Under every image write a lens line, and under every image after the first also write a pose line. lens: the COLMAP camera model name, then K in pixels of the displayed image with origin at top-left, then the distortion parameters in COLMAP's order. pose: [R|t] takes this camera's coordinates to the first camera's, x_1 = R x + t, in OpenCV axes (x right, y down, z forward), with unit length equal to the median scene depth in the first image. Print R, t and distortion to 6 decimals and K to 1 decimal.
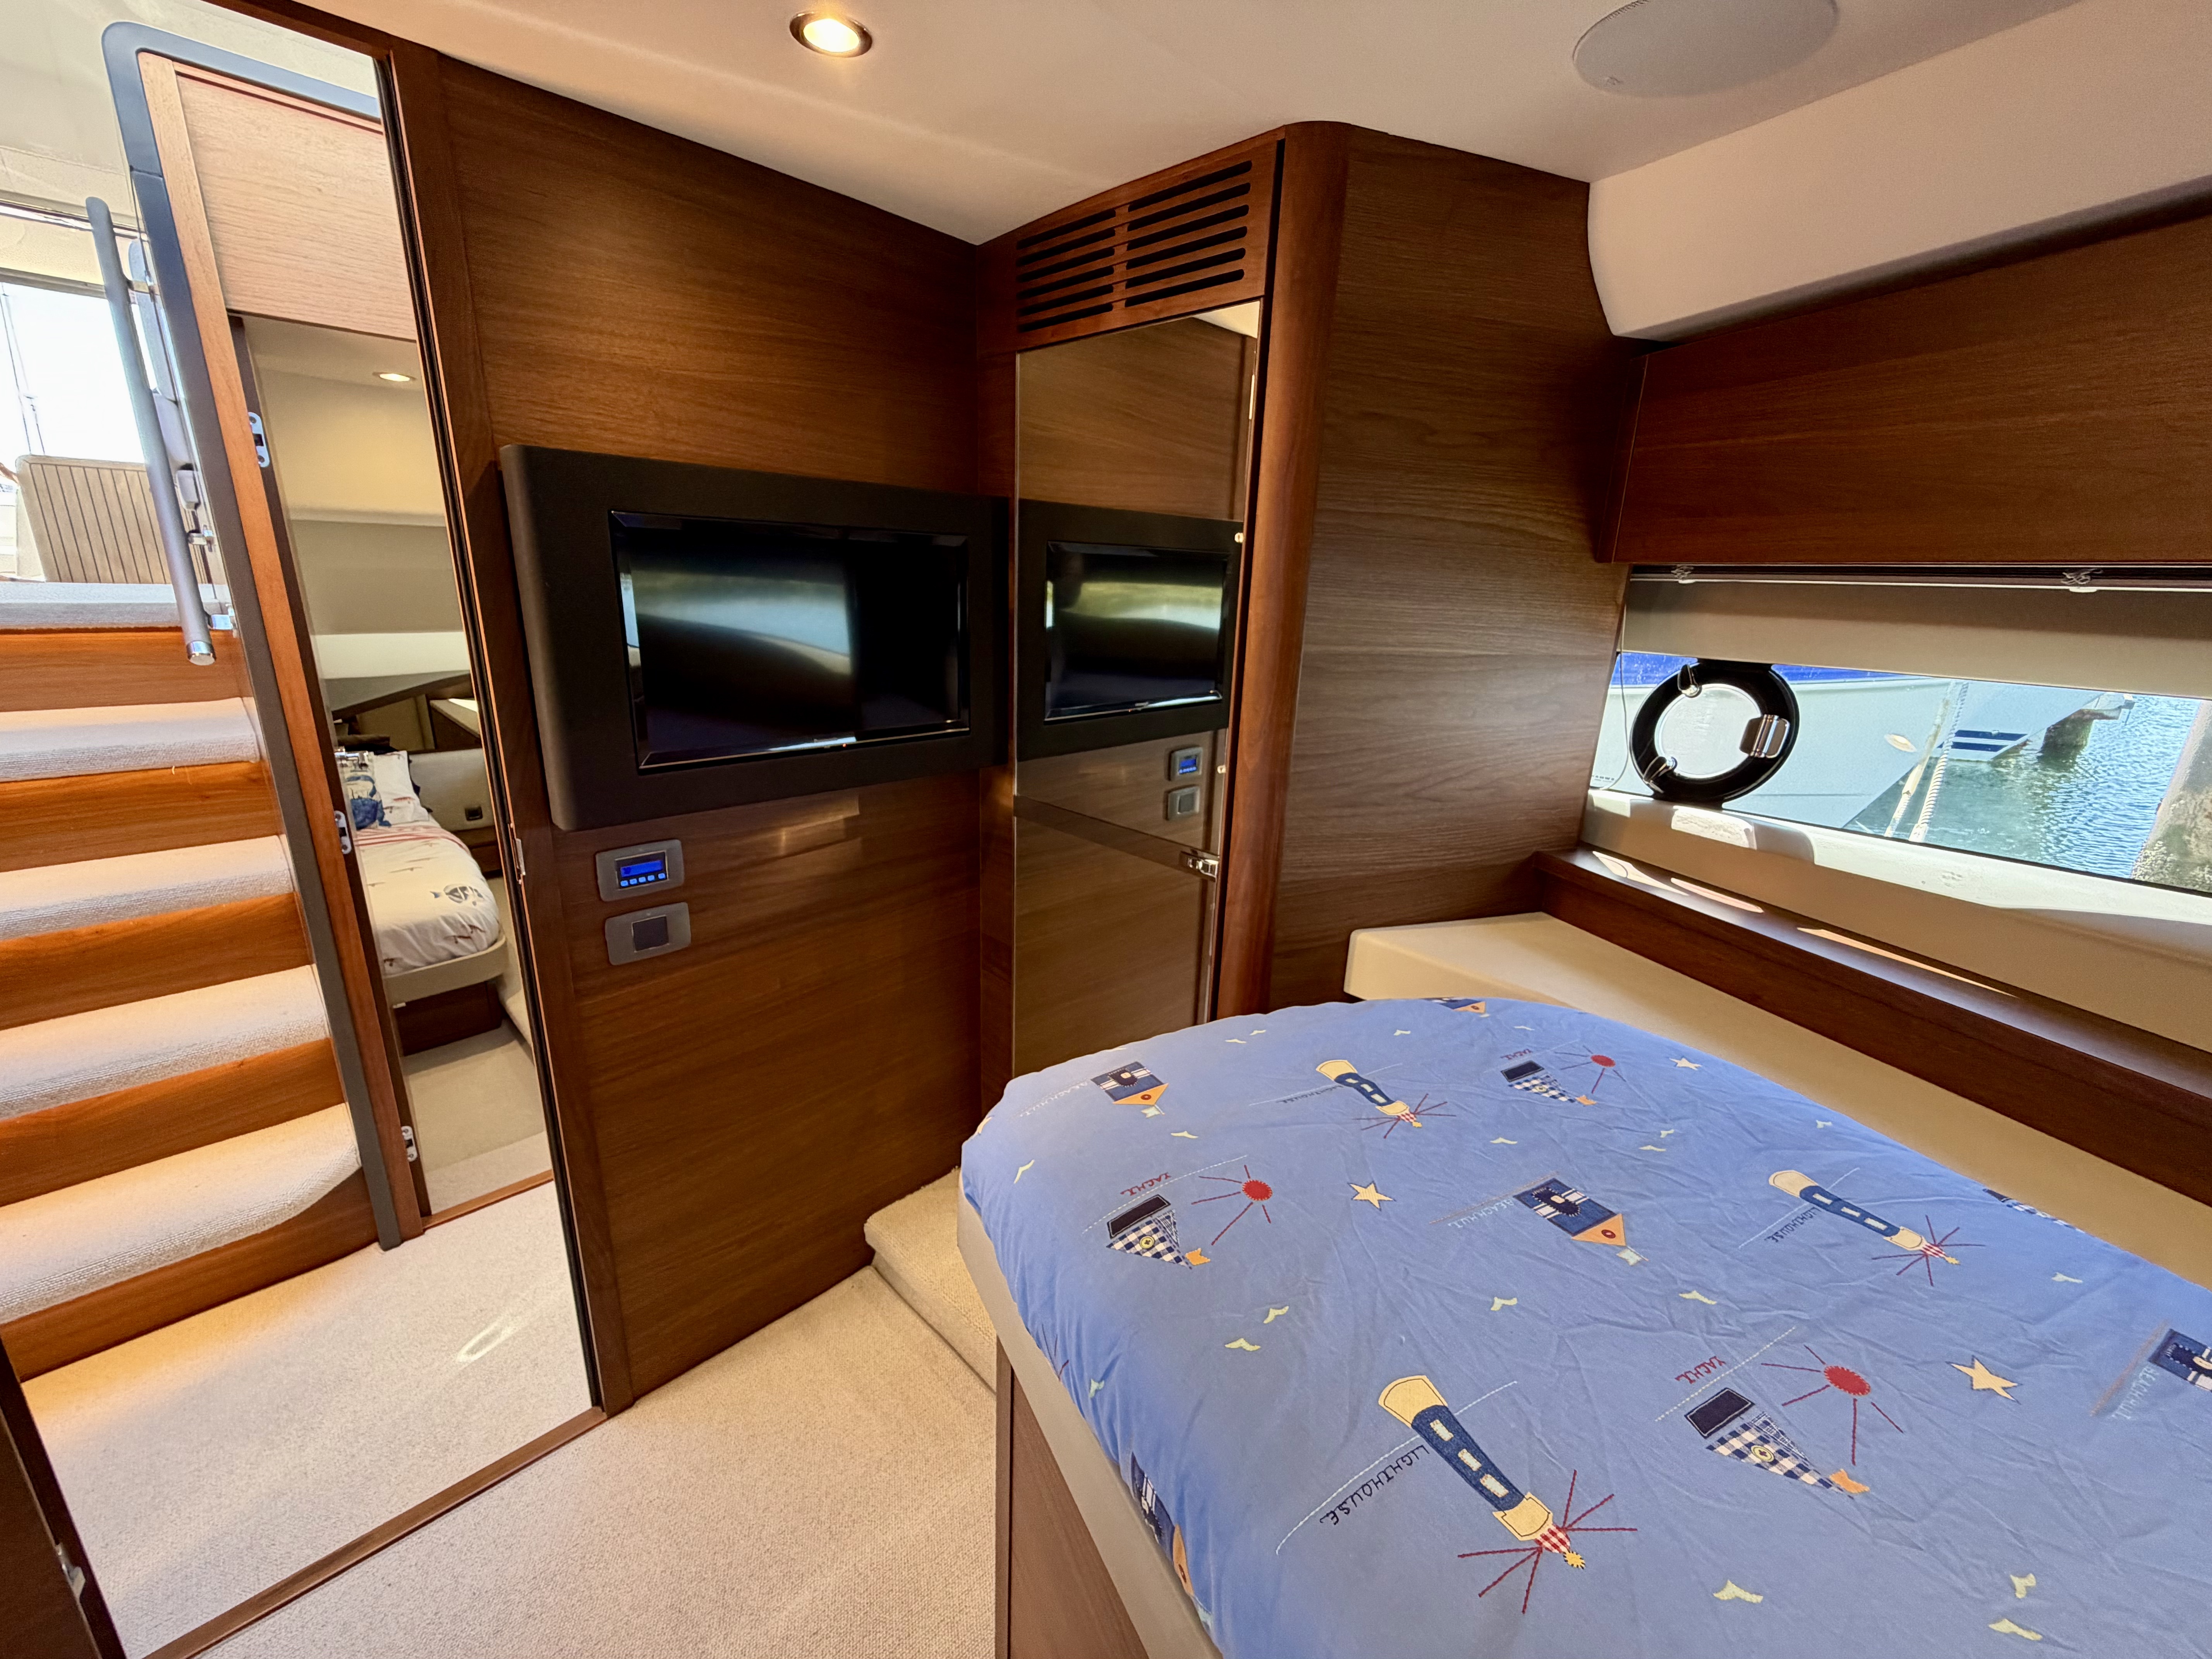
lens RADIAL K [[883.5, 0, 1097.4], [0, 883.5, 833.5], [0, 0, 1]] dist [-0.001328, 0.000355]
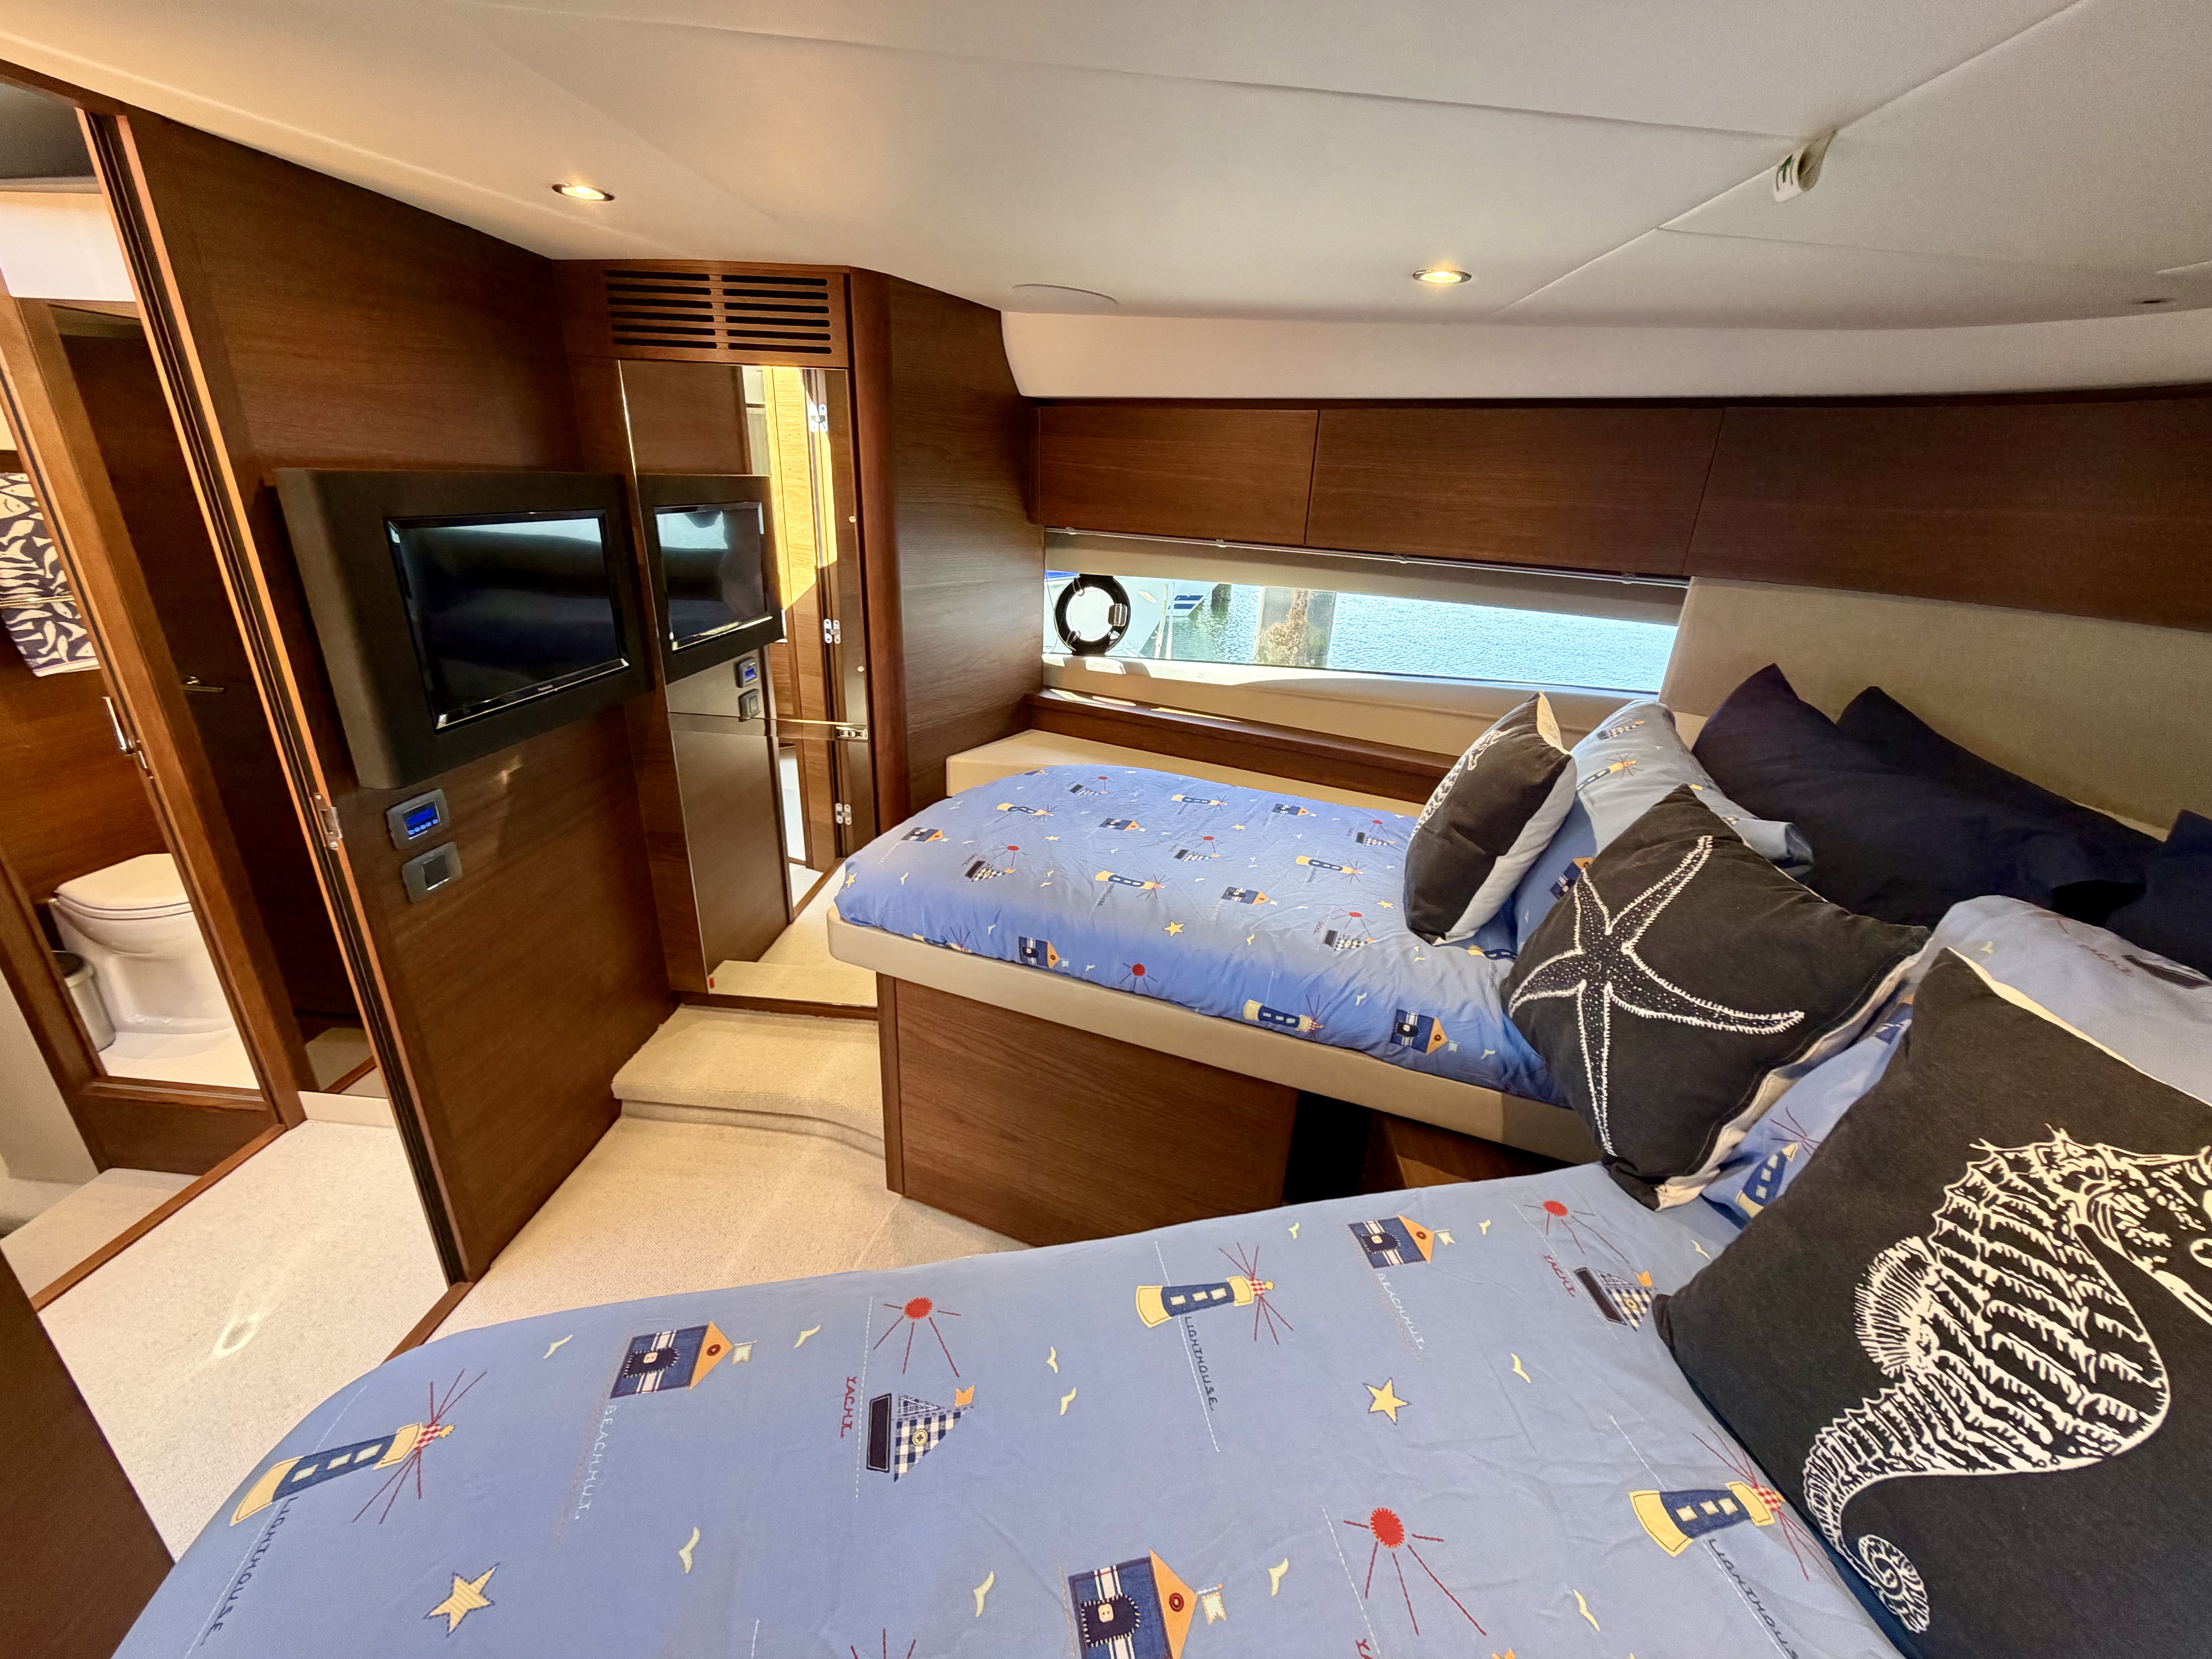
lens RADIAL K [[880.1, 0, 1099.8], [0, 880.1, 829.4], [0, 0, 1]] dist [-0.001351, -0.000608]
pose [[0.763137, -0.238663, 0.600551, -0.521093], [0.163951, 0.970403, 0.177307, -0.003365], [-0.625093, -0.036848, 0.779680, -0.470815]]
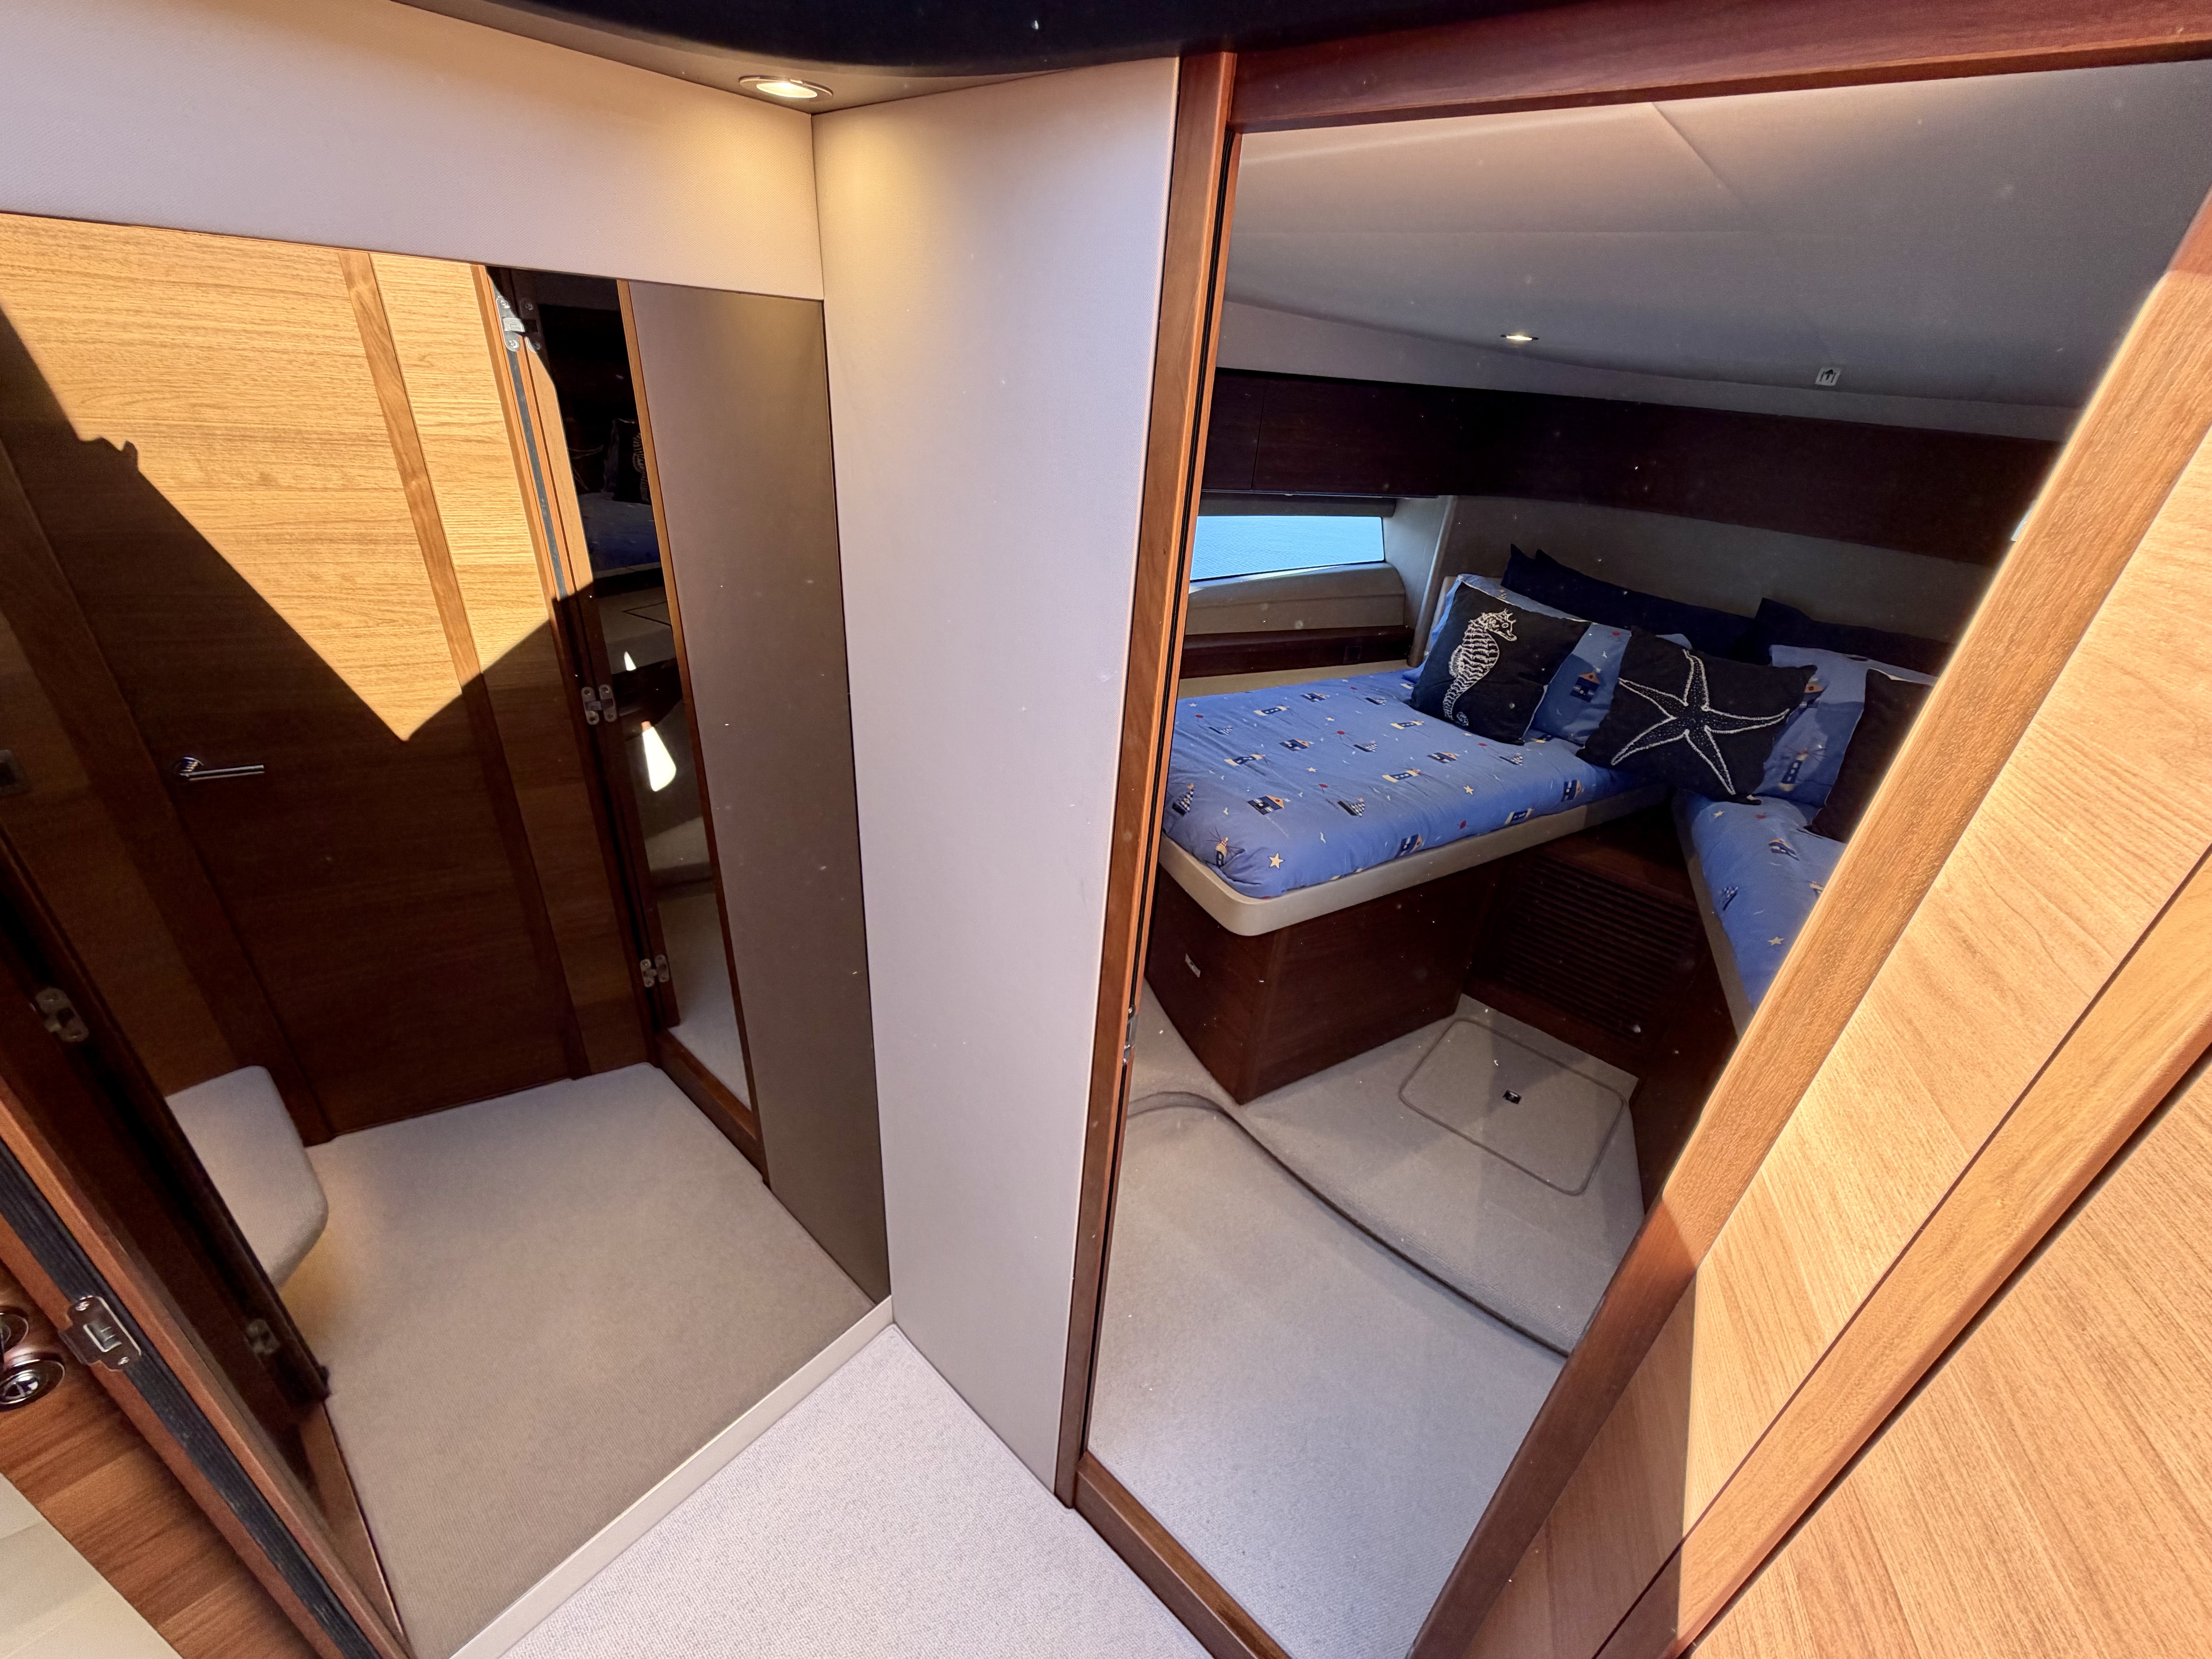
lens RADIAL K [[884.8, 0, 1098.9], [0, 884.8, 829.5], [0, 0, 1]] dist [-0.000875, -0.000618]
pose [[-0.071641, -0.508516, 0.858067, -1.217077], [0.208746, 0.833582, 0.511435, -0.583107], [-0.975342, 0.215758, 0.046432, 0.845939]]
